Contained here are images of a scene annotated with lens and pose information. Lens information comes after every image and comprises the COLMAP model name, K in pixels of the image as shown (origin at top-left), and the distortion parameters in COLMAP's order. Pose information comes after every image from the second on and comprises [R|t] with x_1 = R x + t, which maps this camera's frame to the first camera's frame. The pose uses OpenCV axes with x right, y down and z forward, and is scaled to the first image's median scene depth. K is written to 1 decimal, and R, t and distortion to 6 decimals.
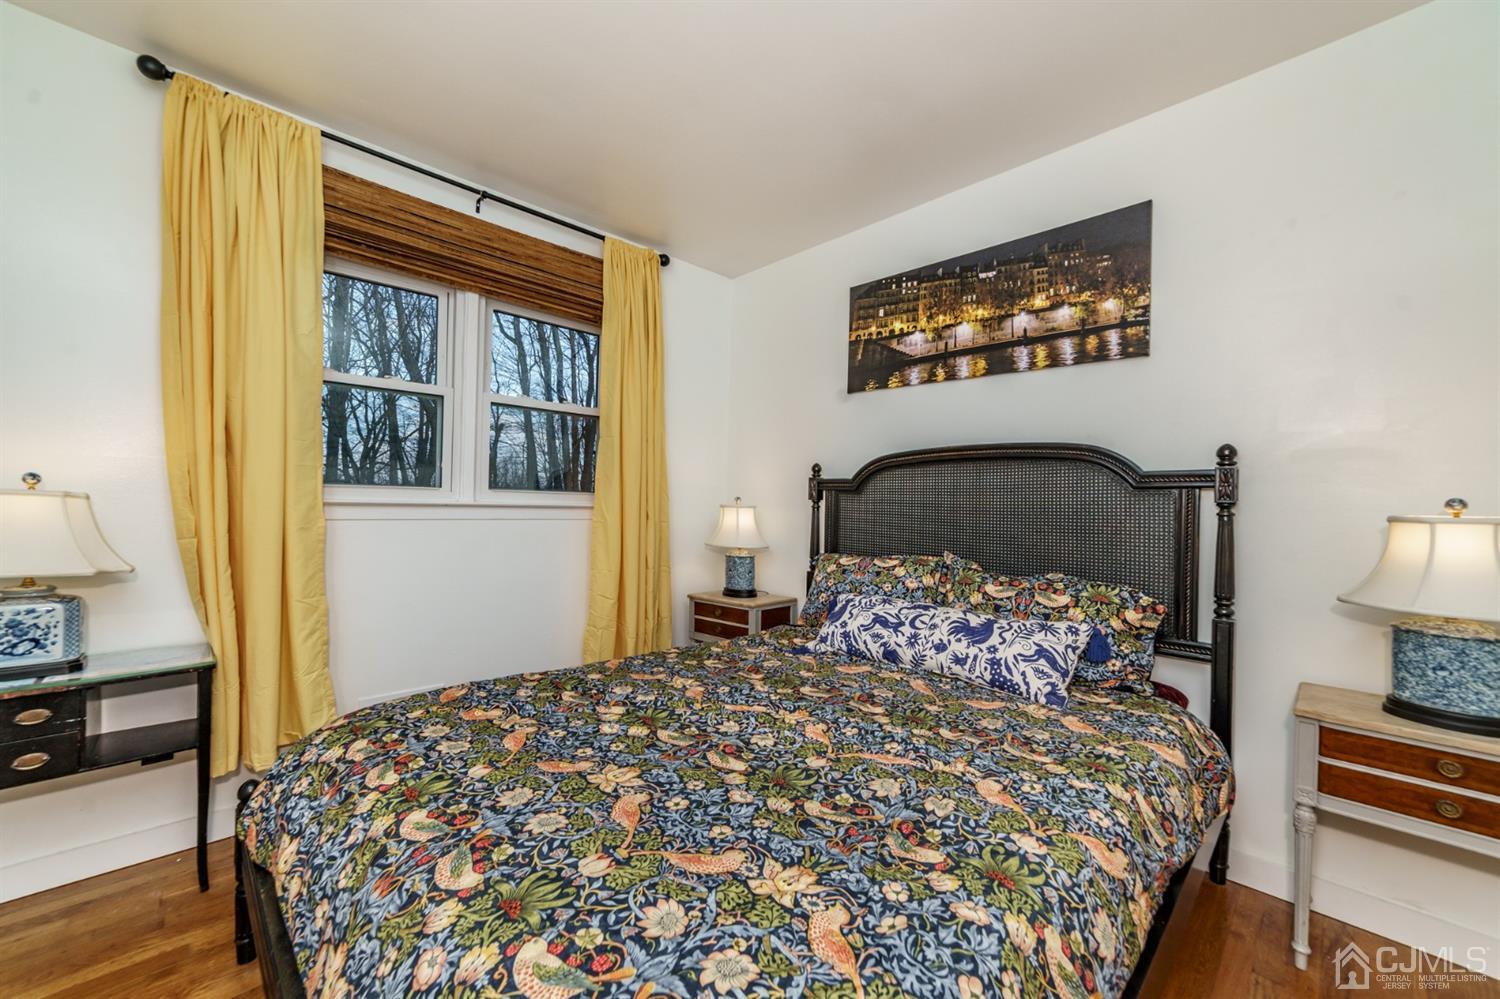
lens RADIAL K [[586.1, 0, 742.7], [0, 586.1, 516.2], [0, 0, 1]] dist [-0.050773, 0.017171]
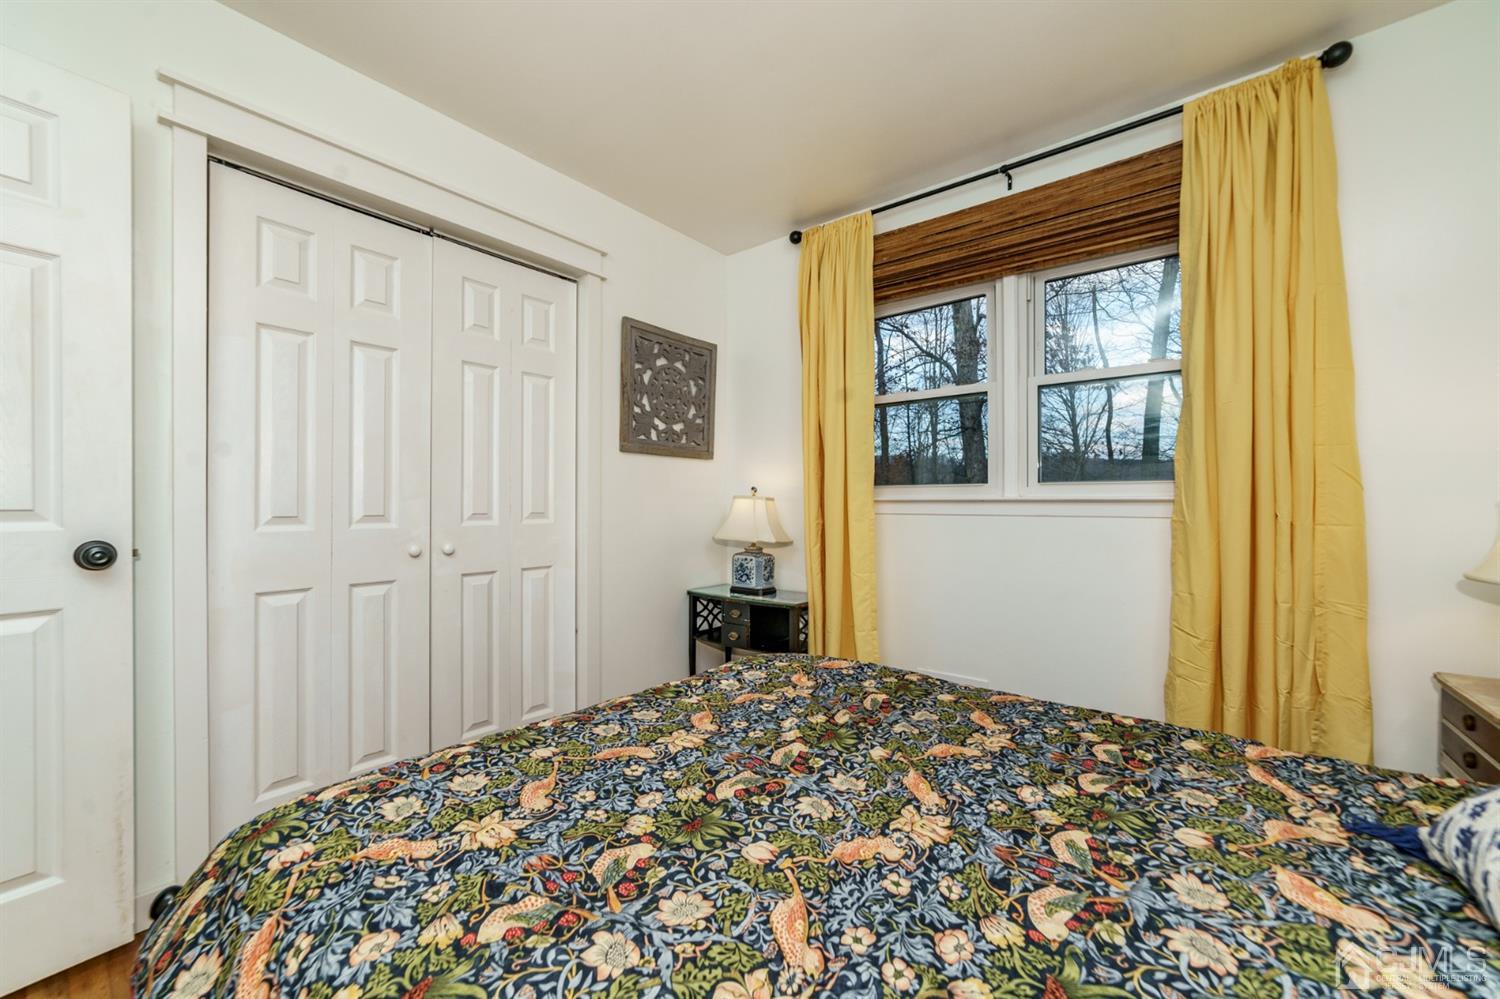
lens RADIAL K [[591.9, 0, 742.5], [0, 591.9, 496.9], [0, 0, 1]] dist [-0.004970, -0.000209]
pose [[0.115056, -0.026065, -0.993017, 0.534933], [-0.011532, 0.999553, -0.027573, 0.009321], [0.993292, 0.014624, 0.114704, 0.562523]]
